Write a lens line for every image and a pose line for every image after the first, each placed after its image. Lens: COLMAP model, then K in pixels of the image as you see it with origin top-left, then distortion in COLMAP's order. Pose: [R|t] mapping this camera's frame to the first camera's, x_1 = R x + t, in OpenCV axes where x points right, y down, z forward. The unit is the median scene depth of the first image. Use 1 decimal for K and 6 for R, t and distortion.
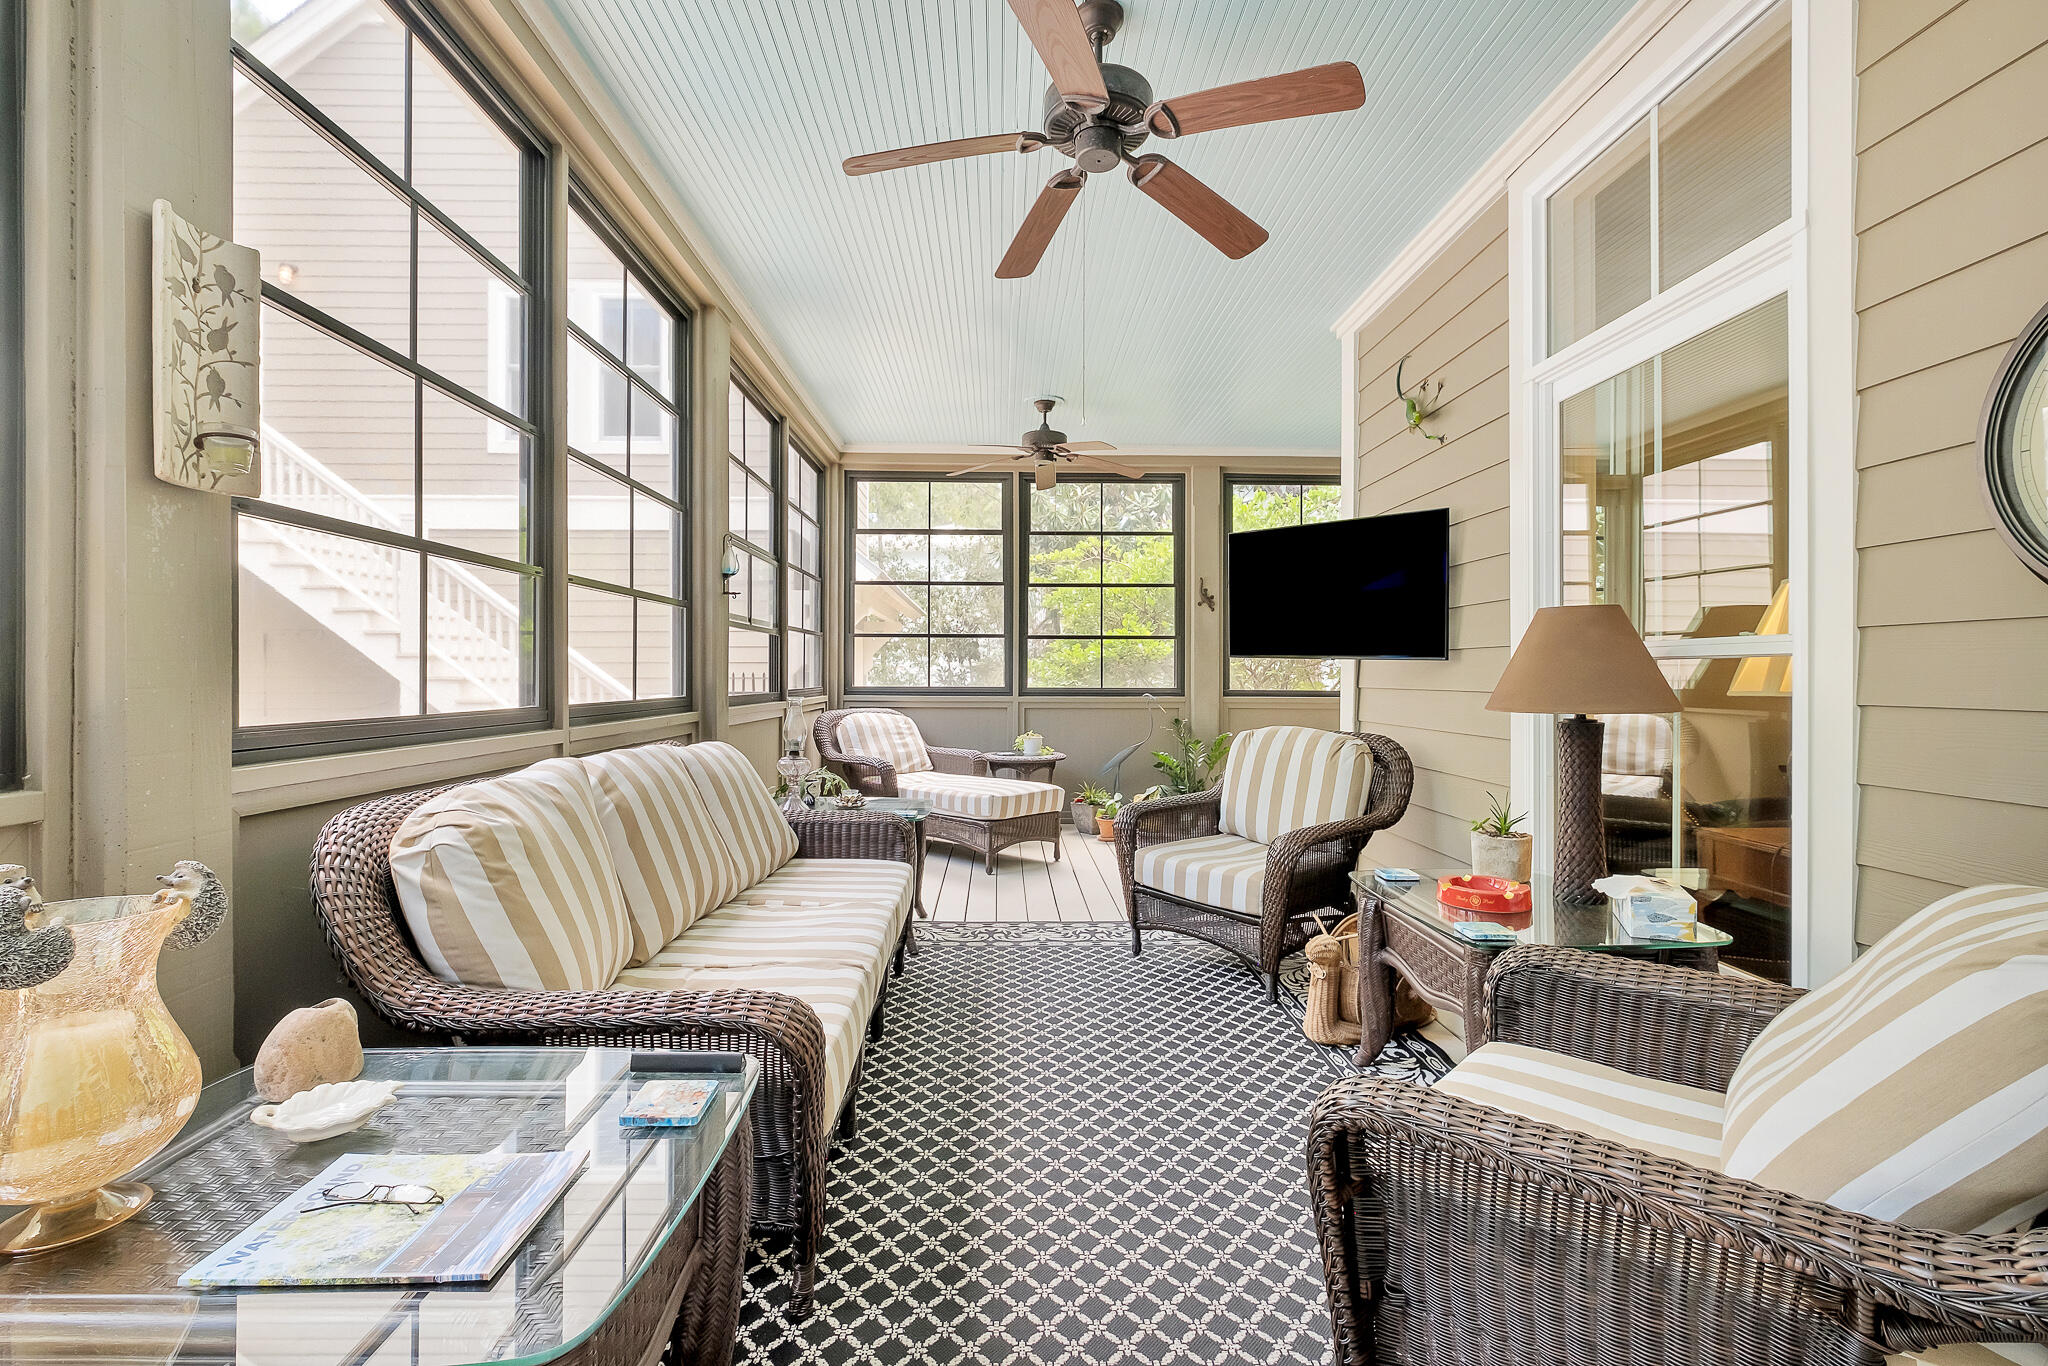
lens RADIAL K [[886.6, 0, 1020.6], [0, 886.6, 668.8], [0, 0, 1]] dist [-0.000259, -0.000002]
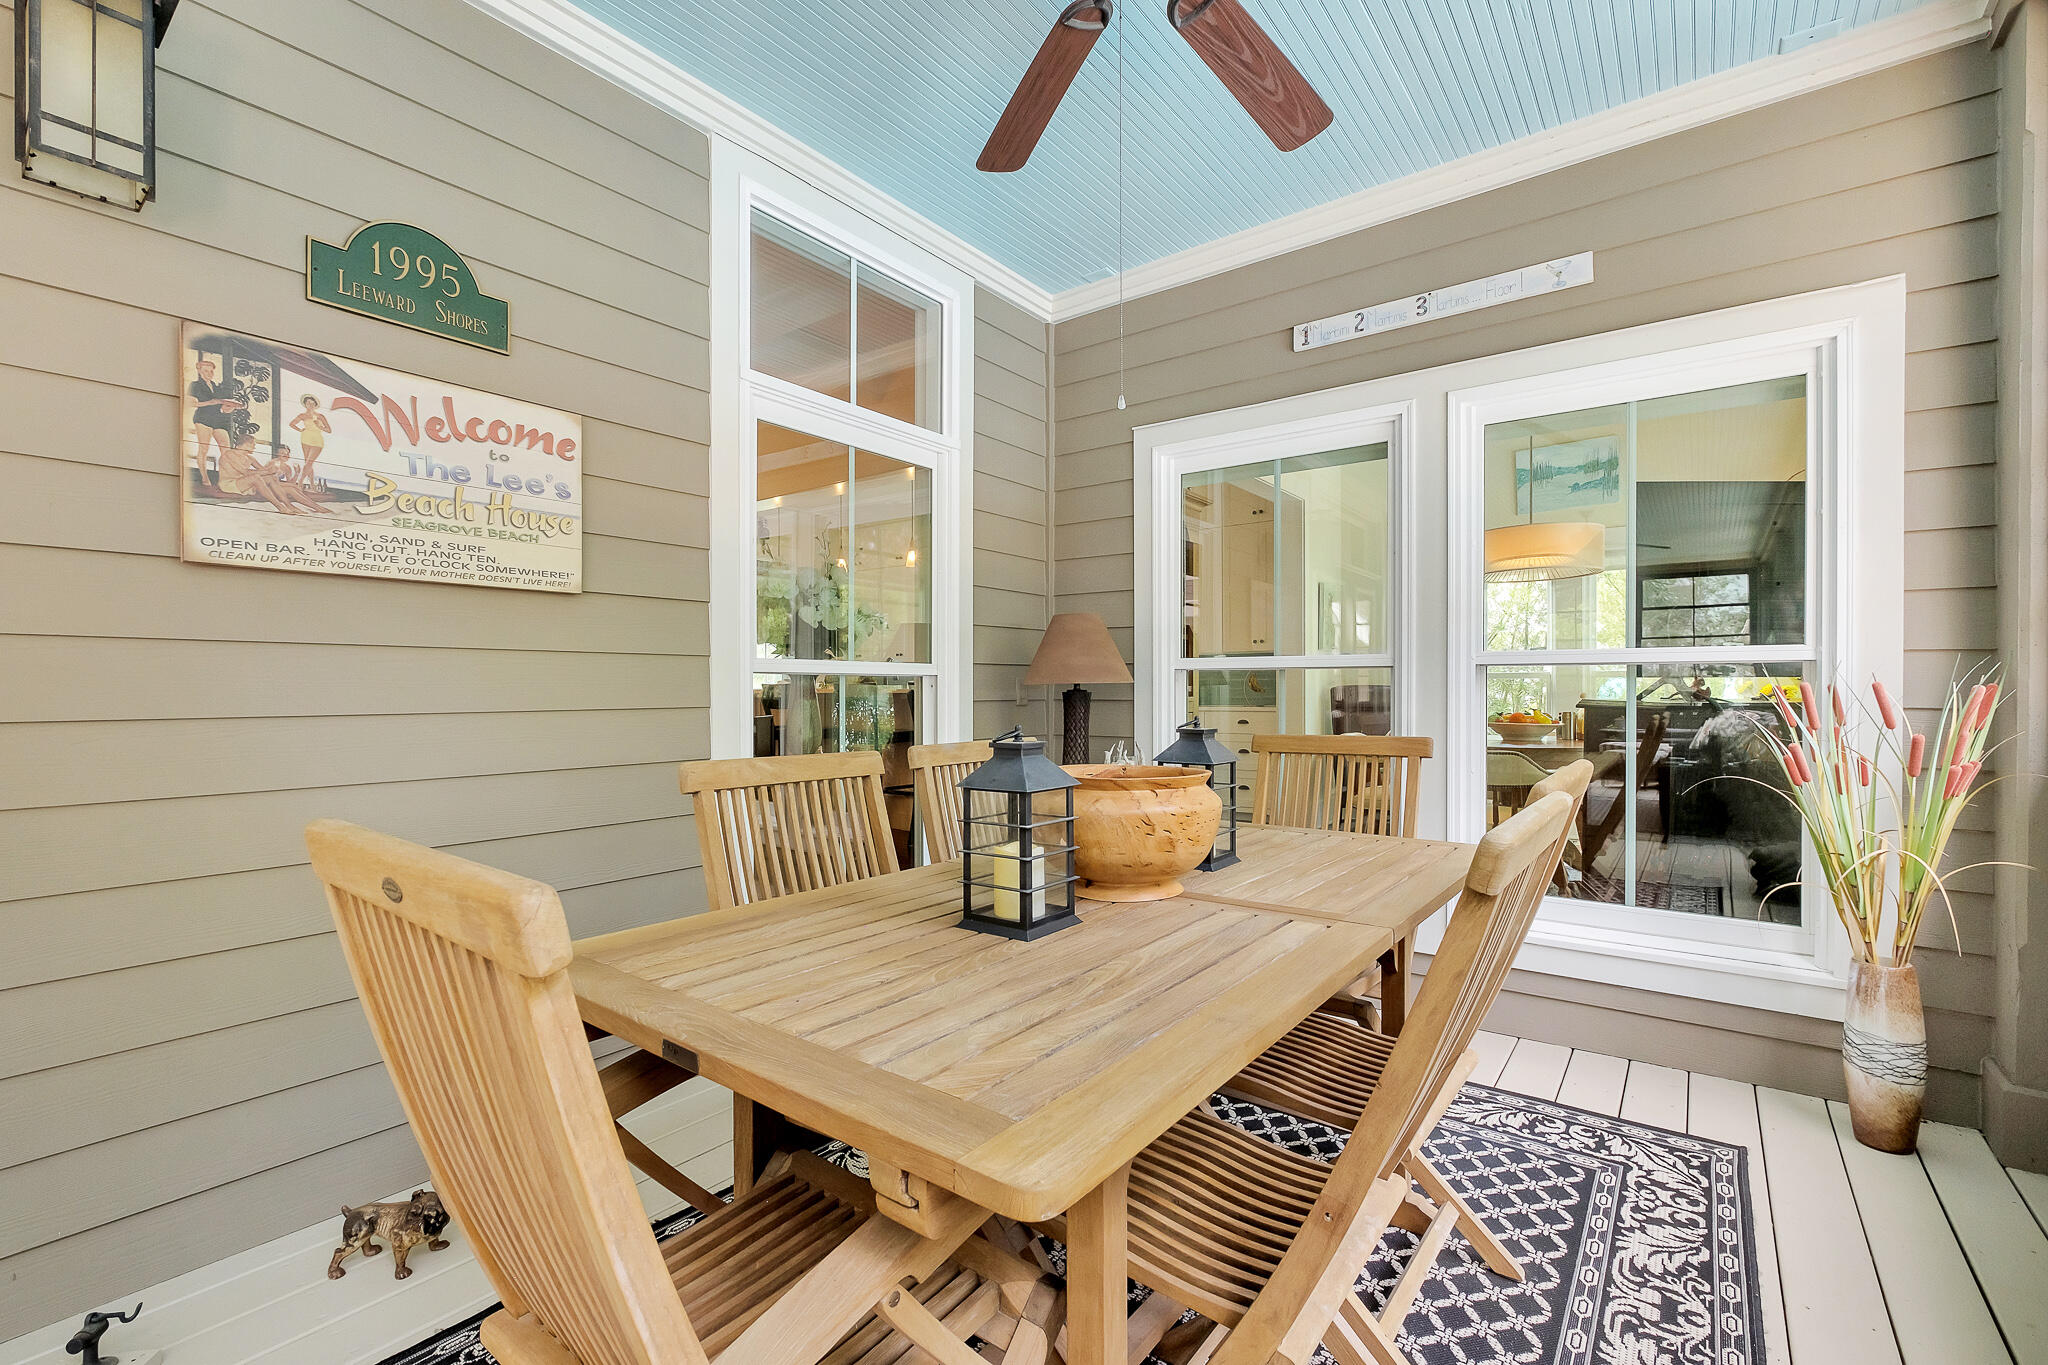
lens RADIAL K [[886.6, 0, 1025.6], [0, 886.6, 683.1], [0, 0, 1]] dist [-0.000259, -0.000002]
pose [[-0.785976, -0.002712, 0.618251, -0.076099], [-0.001894, 0.999996, 0.001978, -0.001617], [-0.618254, 0.000383, -0.785978, 0.486612]]
